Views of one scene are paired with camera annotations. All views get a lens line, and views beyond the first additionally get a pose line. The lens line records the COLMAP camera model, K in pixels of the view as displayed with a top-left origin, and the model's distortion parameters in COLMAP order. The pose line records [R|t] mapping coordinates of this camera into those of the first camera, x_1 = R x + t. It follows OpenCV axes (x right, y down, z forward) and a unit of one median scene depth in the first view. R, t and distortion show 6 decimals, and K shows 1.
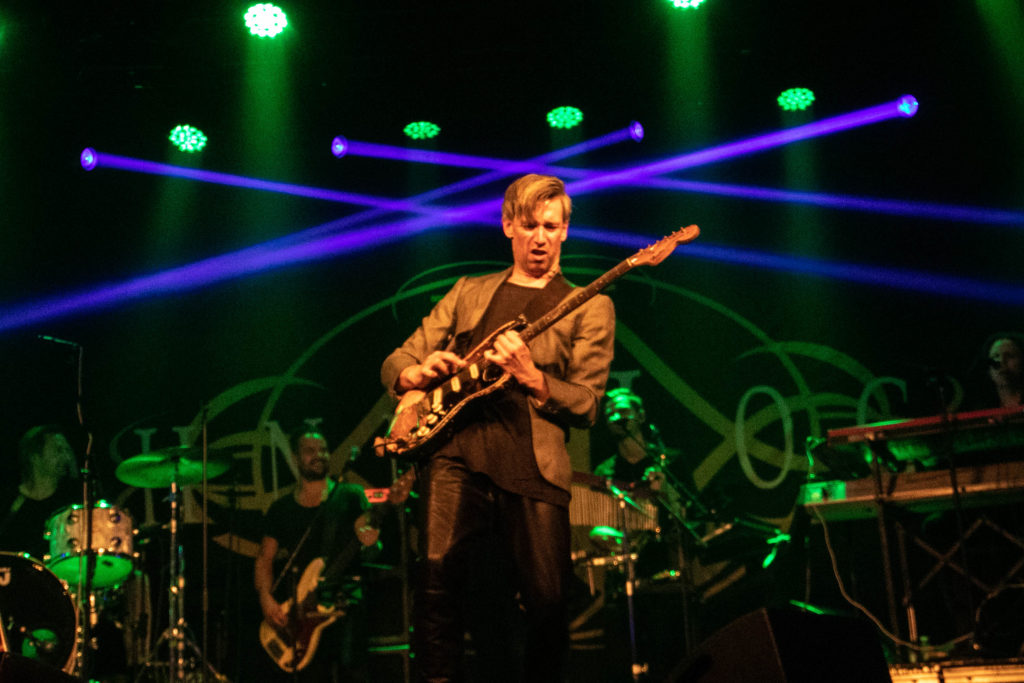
lens RADIAL K [[2048.5, 0, 528.7], [0, 2048.5, 369.8], [0, 0, 1]] dist [0.264507, 2.233835]
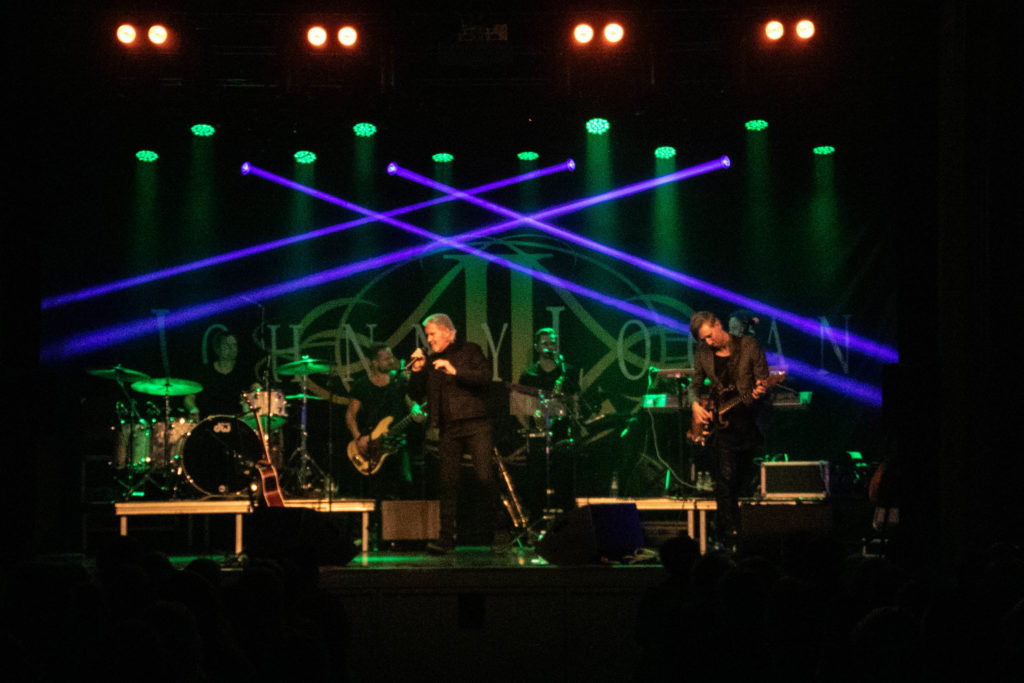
lens RADIAL K [[2284.2, 0, 518.3], [0, 2284.2, 389.0], [0, 0, 1]] dist [0.672127, 0.049307]
pose [[0.998563, 0.049015, 0.021645, -0.022210], [-0.051867, 0.985611, 0.160875, -0.238847], [-0.013449, -0.161766, 0.986737, -0.897042]]
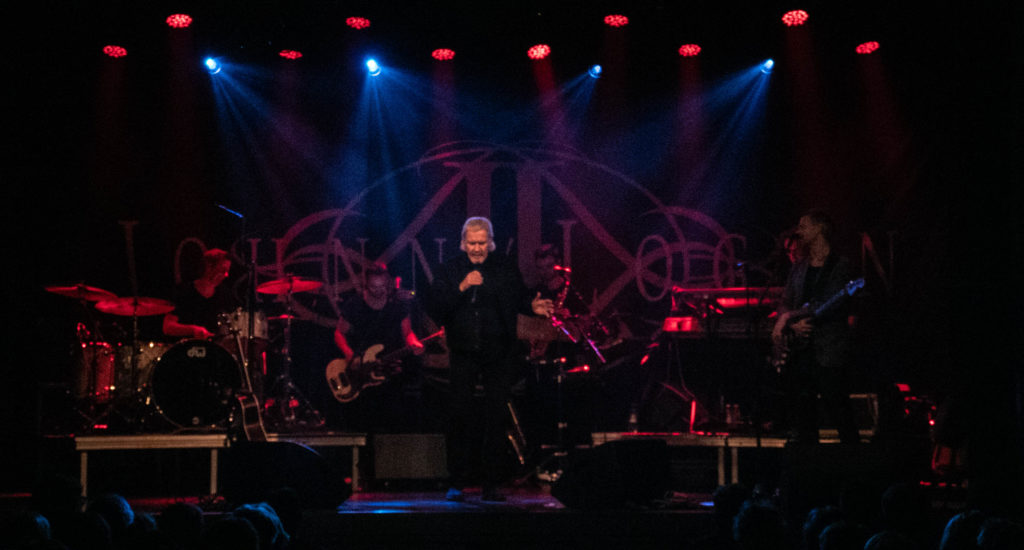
lens RADIAL K [[2393.3, 0, 512.0], [0, 2393.3, 275.0], [0, 0, 1]] dist [0.750670, 0.091577]
pose [[0.998192, 0.054896, 0.024462, -0.036489], [-0.057861, 0.987860, 0.144170, -0.217895], [-0.016250, -0.145325, 0.989250, -0.794610]]
